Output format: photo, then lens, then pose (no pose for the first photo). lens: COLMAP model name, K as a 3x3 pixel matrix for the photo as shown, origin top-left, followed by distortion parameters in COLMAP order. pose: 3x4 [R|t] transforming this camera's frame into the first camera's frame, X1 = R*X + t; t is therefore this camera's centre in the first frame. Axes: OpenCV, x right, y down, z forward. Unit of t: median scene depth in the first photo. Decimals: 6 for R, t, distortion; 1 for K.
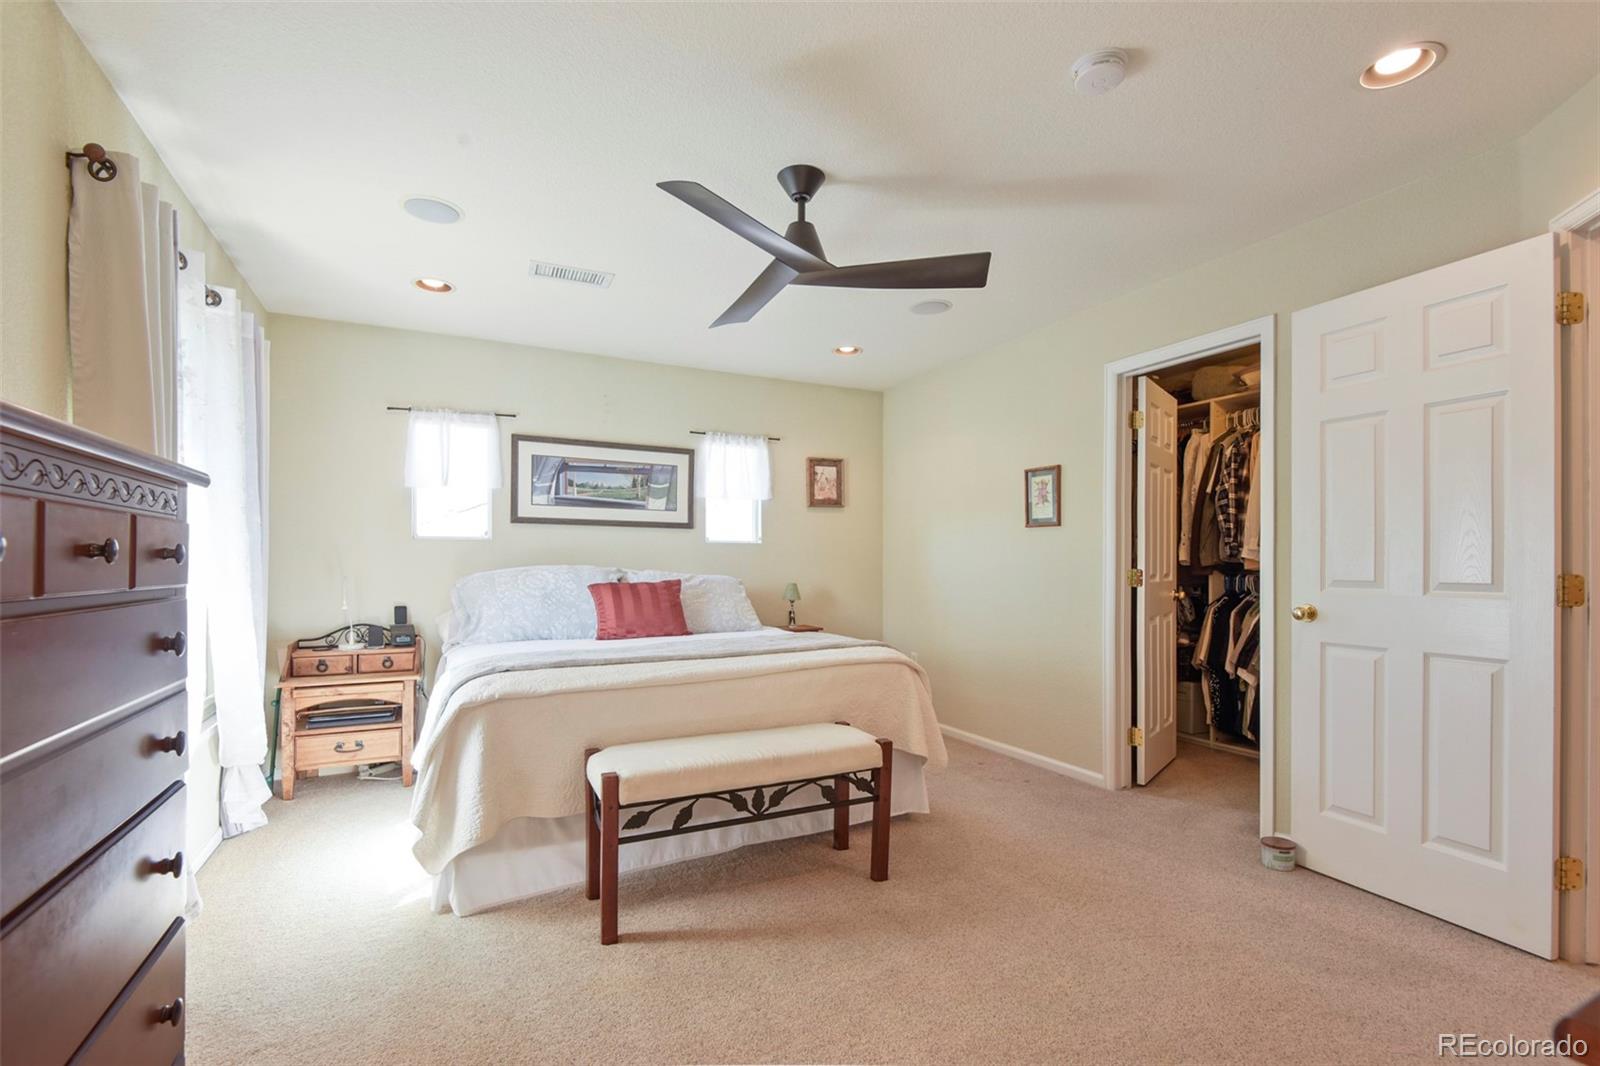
lens RADIAL K [[718.4, 0, 821.6], [0, 718.4, 574.0], [0, 0, 1]] dist [0.026819, -0.028032]
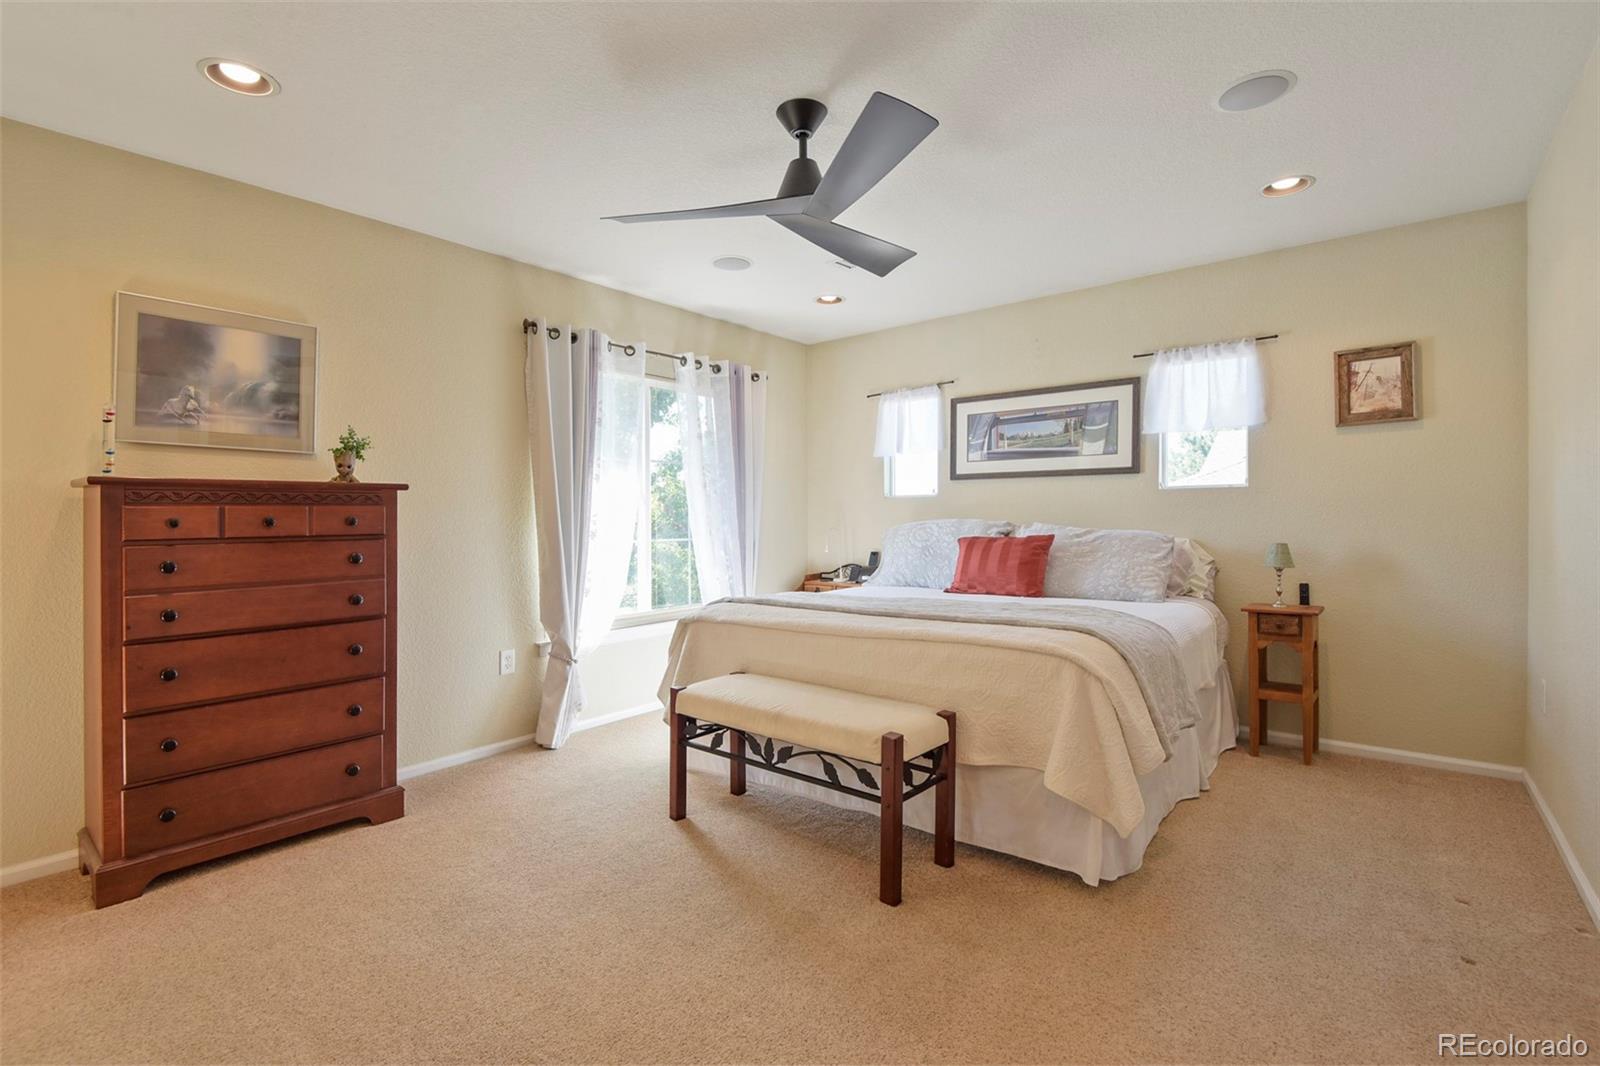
lens RADIAL K [[733.2, 0, 804.5], [0, 733.2, 526.4], [0, 0, 1]] dist [0.023285, -0.022897]
pose [[0.396295, 0.006951, -0.918097, 0.477475], [-0.002221, 0.999976, 0.006612, -0.007141], [0.918121, -0.000581, 0.396301, 0.336030]]
